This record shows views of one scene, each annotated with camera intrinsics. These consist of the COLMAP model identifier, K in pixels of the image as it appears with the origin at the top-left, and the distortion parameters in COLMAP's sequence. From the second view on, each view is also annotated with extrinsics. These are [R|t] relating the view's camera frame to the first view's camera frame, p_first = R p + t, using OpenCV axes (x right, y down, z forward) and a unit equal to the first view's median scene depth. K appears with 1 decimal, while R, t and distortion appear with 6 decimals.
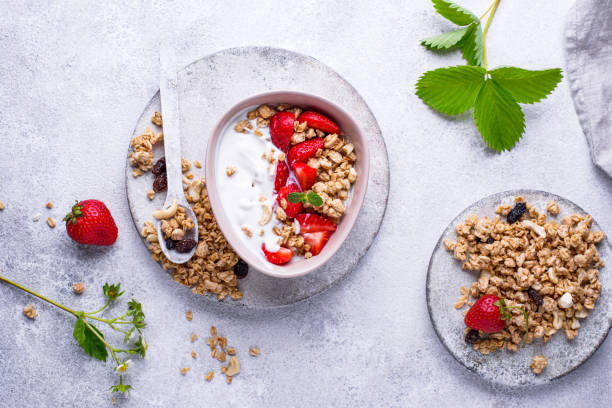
lens RADIAL K [[1271.1, 0, 340.7], [0, 1271.1, 204.1], [0, 0, 1]] dist [-0.086265, 0.000000]
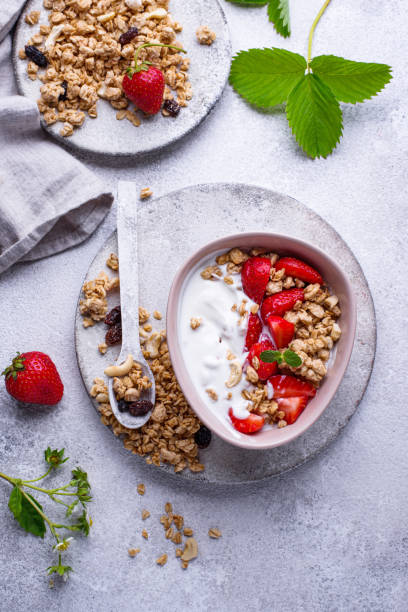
lens RADIAL K [[1271.1, 0, 204.7], [0, 1271.1, 269.8], [0, 0, 1]] dist [-0.086265, 0.000000]
pose [[0.997370, 0.025934, -0.067680, -0.022020], [-0.031072, 0.996624, -0.075998, 0.003165], [0.065480, 0.077901, 0.994808, 0.131757]]
